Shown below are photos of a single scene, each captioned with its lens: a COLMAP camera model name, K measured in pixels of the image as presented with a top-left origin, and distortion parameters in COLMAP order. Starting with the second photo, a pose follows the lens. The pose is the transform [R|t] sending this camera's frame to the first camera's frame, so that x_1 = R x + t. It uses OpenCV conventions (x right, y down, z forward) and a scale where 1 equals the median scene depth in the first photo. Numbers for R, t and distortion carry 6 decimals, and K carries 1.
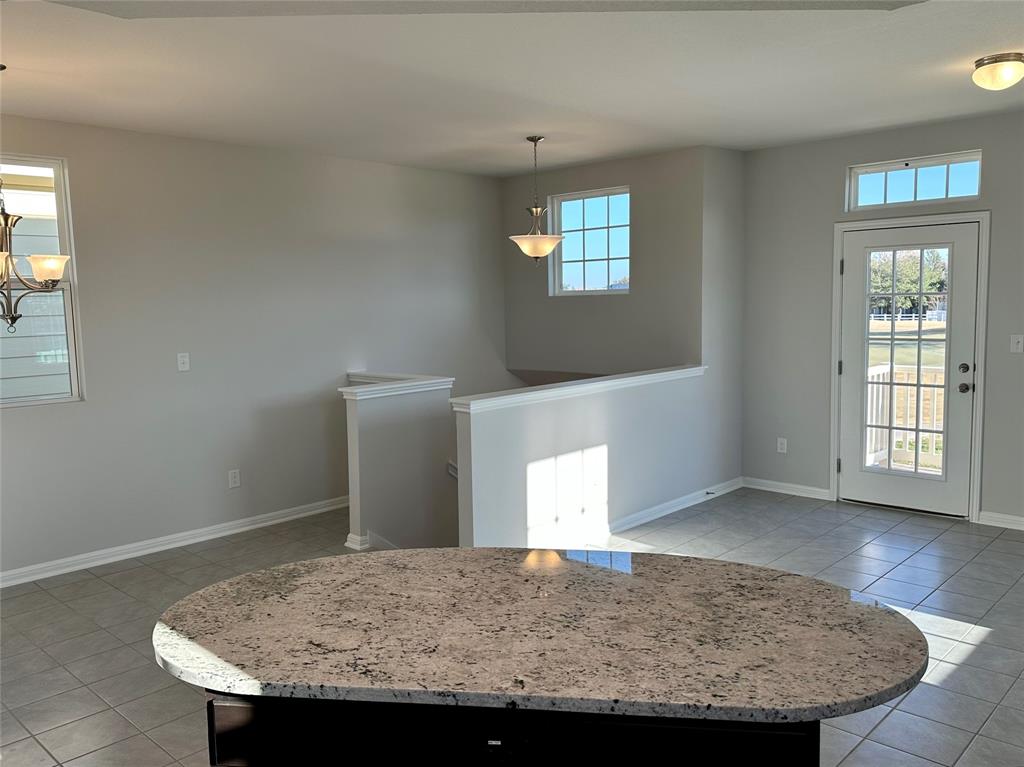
lens RADIAL K [[815.7, 0, 512.0], [0, 815.7, 383.5], [0, 0, 1]] dist [0.094870, -0.178057]
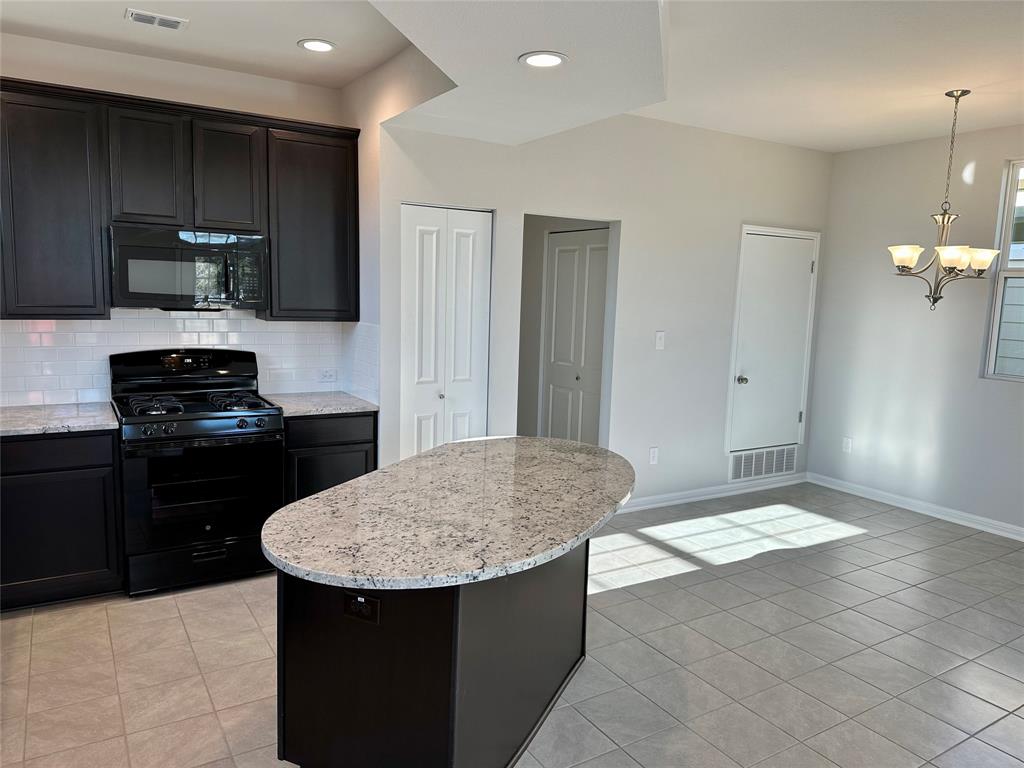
lens RADIAL K [[720.6, 0, 520.0], [0, 720.6, 375.9], [0, 0, 1]] dist [0.167080, -0.239123]
pose [[-0.242409, 0.132428, -0.961093, 0.436952], [-0.125219, 0.978083, 0.166352, -0.050748], [0.962059, 0.160673, -0.220514, 0.469079]]
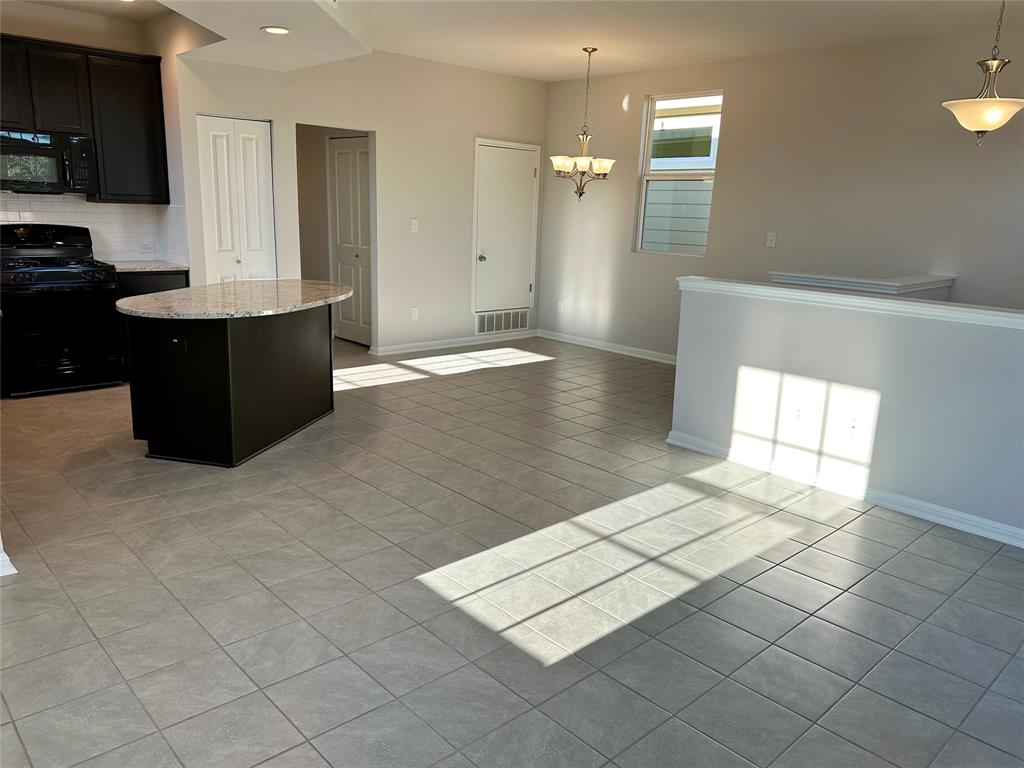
lens RADIAL K [[754.3, 0, 512.0], [0, 754.3, 384.0], [0, 0, 1]] dist [0.127639, -0.192937]
pose [[-0.064953, 0.248127, -0.966548, 0.811829], [-0.138809, 0.956930, 0.254986, -0.058453], [0.988187, 0.150727, -0.027713, 0.672093]]
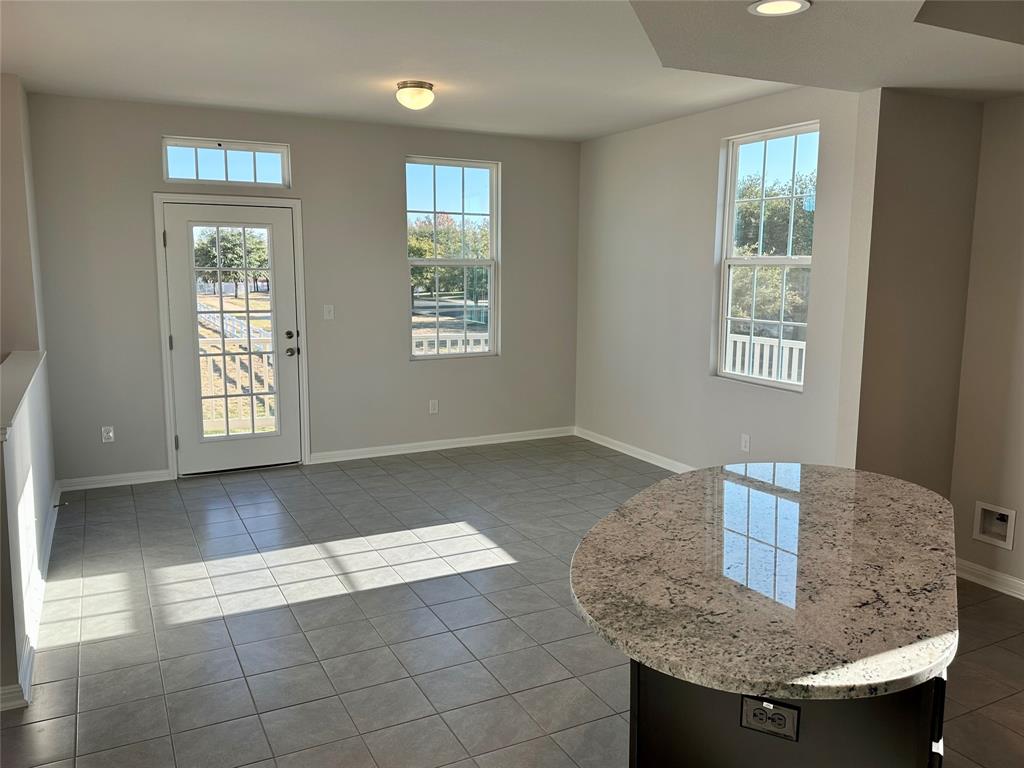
lens RADIAL K [[791.8, 0, 512.7], [0, 791.8, 377.1], [0, 0, 1]] dist [0.097224, -0.150439]
pose [[0.328889, -0.105421, 0.938466, -0.413081], [0.084631, 0.993041, 0.081893, -0.025446], [-0.940569, 0.052490, 0.335522, 0.342660]]
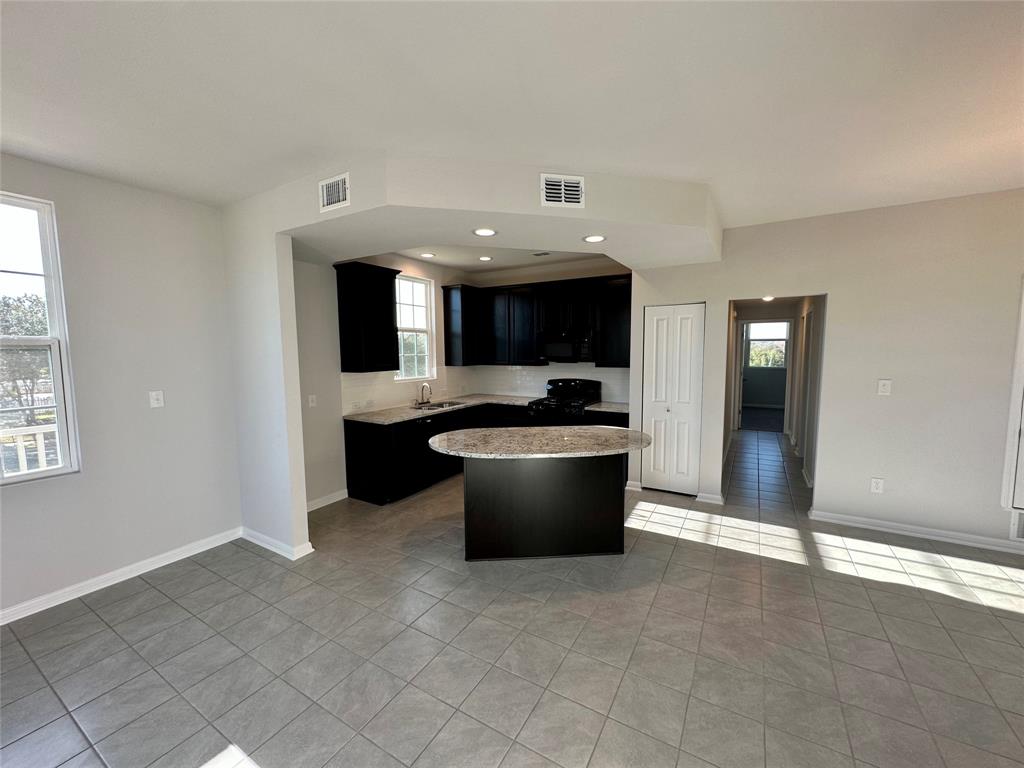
lens RADIAL K [[411.5, 0, 511.4], [0, 411.5, 384.1], [0, 0, 1]] dist [-0.002748, -0.000791]
pose [[-0.974364, 0.050535, -0.219227, 0.171967], [0.007597, 0.981280, 0.192434, -0.090962], [0.224848, 0.185836, -0.956508, 0.893893]]
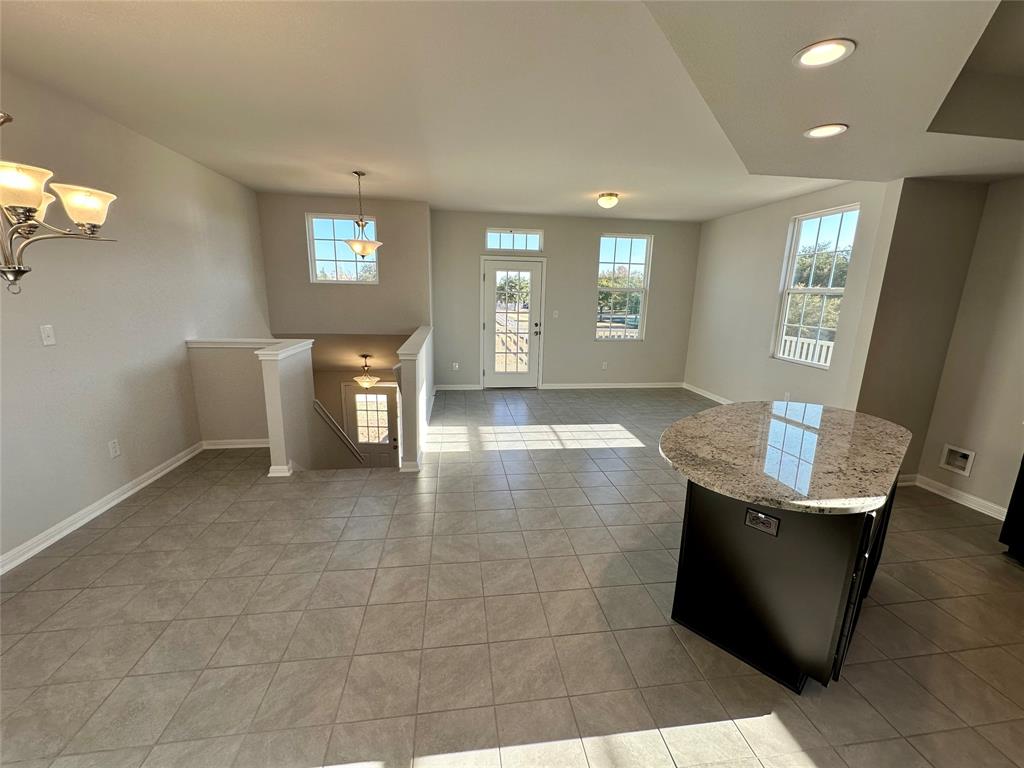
lens RADIAL K [[411.5, 0, 511.4], [0, 411.5, 384.1], [0, 0, 1]] dist [-0.002748, -0.000791]
pose [[0.624388, -0.130294, 0.770171, -0.436388], [0.044524, 0.990323, 0.131443, -0.009025], [-0.779845, -0.047780, 0.624147, 0.320490]]
